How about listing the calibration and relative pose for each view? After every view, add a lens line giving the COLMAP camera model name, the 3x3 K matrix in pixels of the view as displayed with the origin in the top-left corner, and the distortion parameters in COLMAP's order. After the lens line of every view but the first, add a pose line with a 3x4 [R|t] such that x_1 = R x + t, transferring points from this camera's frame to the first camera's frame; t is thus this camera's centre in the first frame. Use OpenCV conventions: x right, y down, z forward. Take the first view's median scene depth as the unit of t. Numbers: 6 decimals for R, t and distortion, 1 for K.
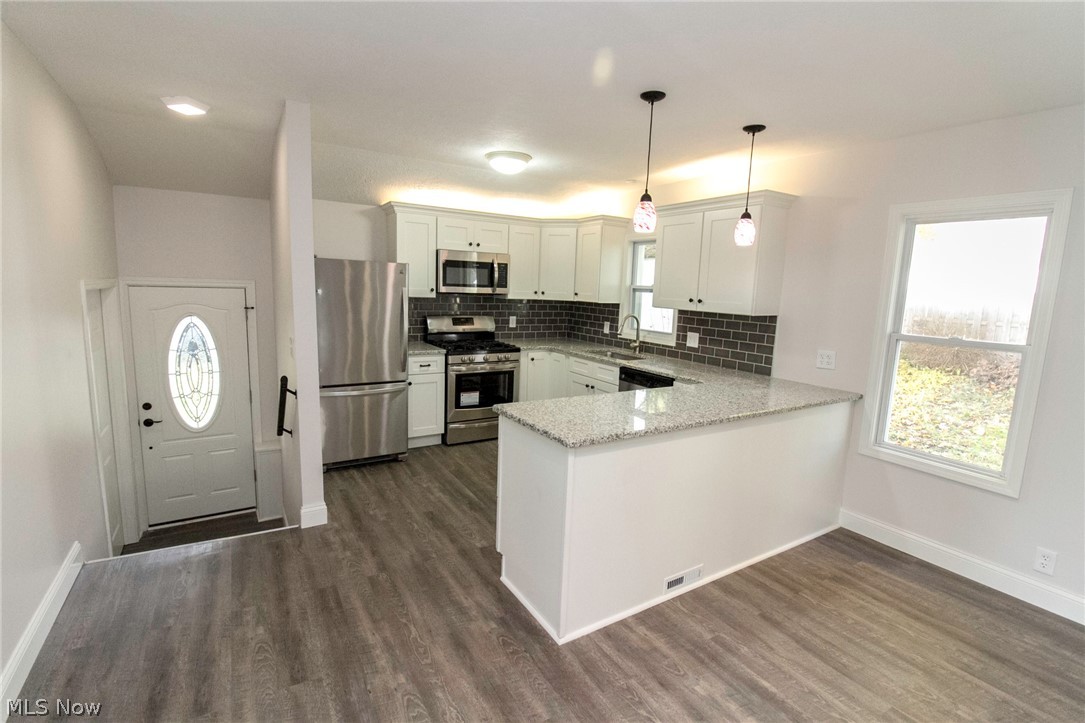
lens RADIAL K [[501.9, 0, 542.6], [0, 501.9, 357.8], [0, 0, 1]] dist [-0.002391, -0.011621]
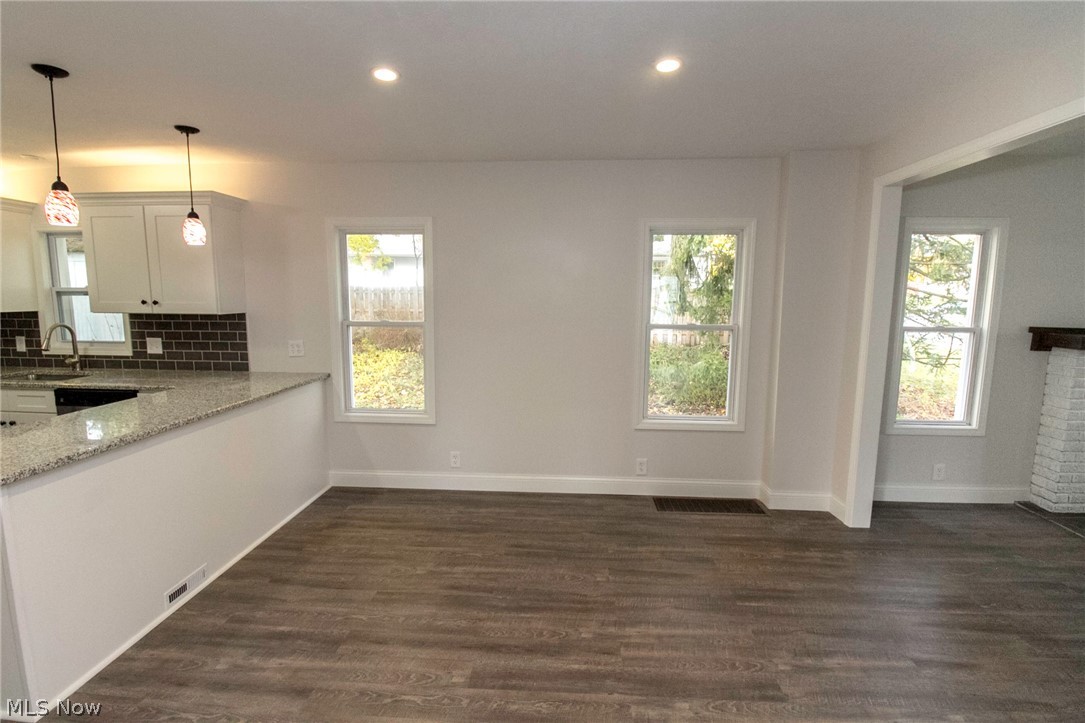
lens RADIAL K [[501.9, 0, 542.0], [0, 501.9, 360.6], [0, 0, 1]] dist [-0.002391, -0.011621]
pose [[0.580615, -0.137139, 0.802545, -0.023888], [0.130667, 0.988630, 0.074404, 0.016625], [-0.803624, 0.061666, 0.591934, -0.105141]]
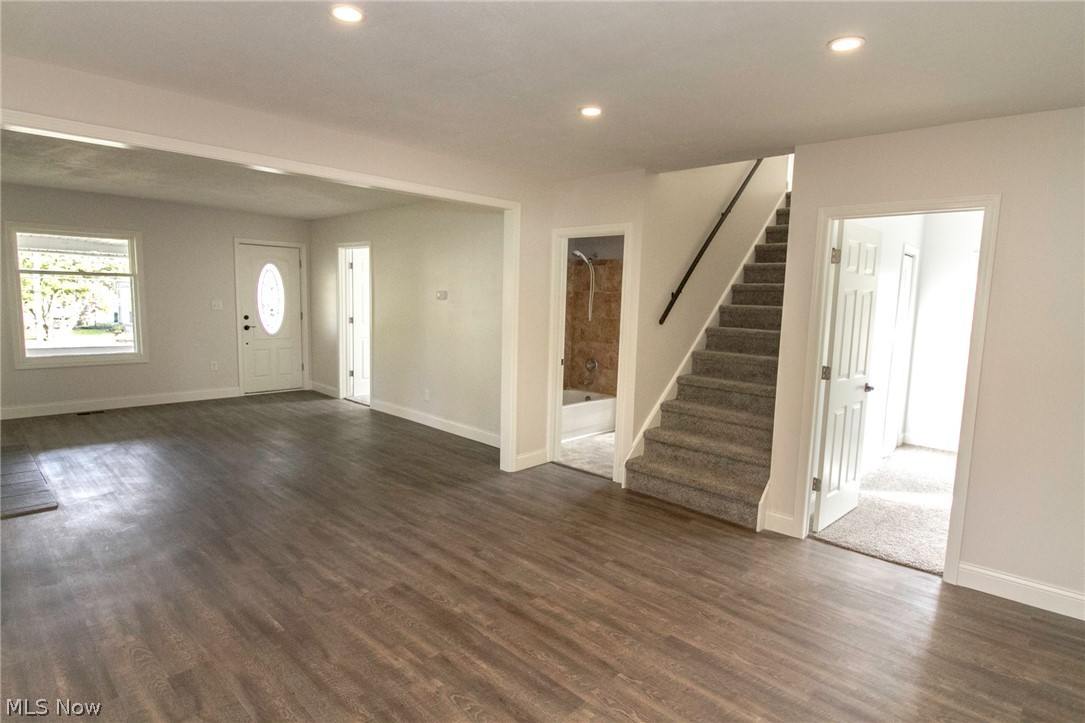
lens RADIAL K [[571.6, 0, 543.2], [0, 571.6, 361.4], [0, 0, 1]] dist [-0.002928, -0.005962]
pose [[-0.962439, -0.031736, -0.269638, 0.487122], [-0.100247, 0.964504, 0.244300, -0.081247], [0.252314, 0.262154, -0.931457, 0.687543]]
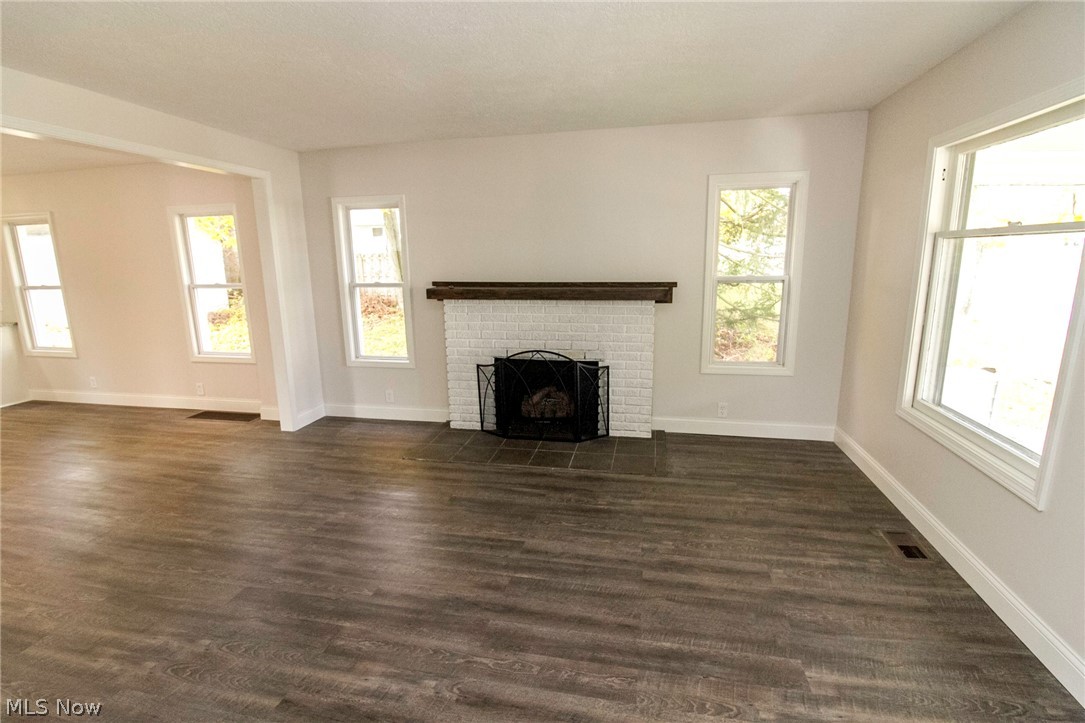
lens RADIAL K [[501.9, 0, 543.0], [0, 501.9, 361.8], [0, 0, 1]] dist [-0.002391, -0.011621]
pose [[0.688830, -0.192454, 0.698910, 0.554410], [0.143500, 0.981237, 0.128766, 0.206340], [-0.710578, 0.011596, 0.703523, -1.265814]]
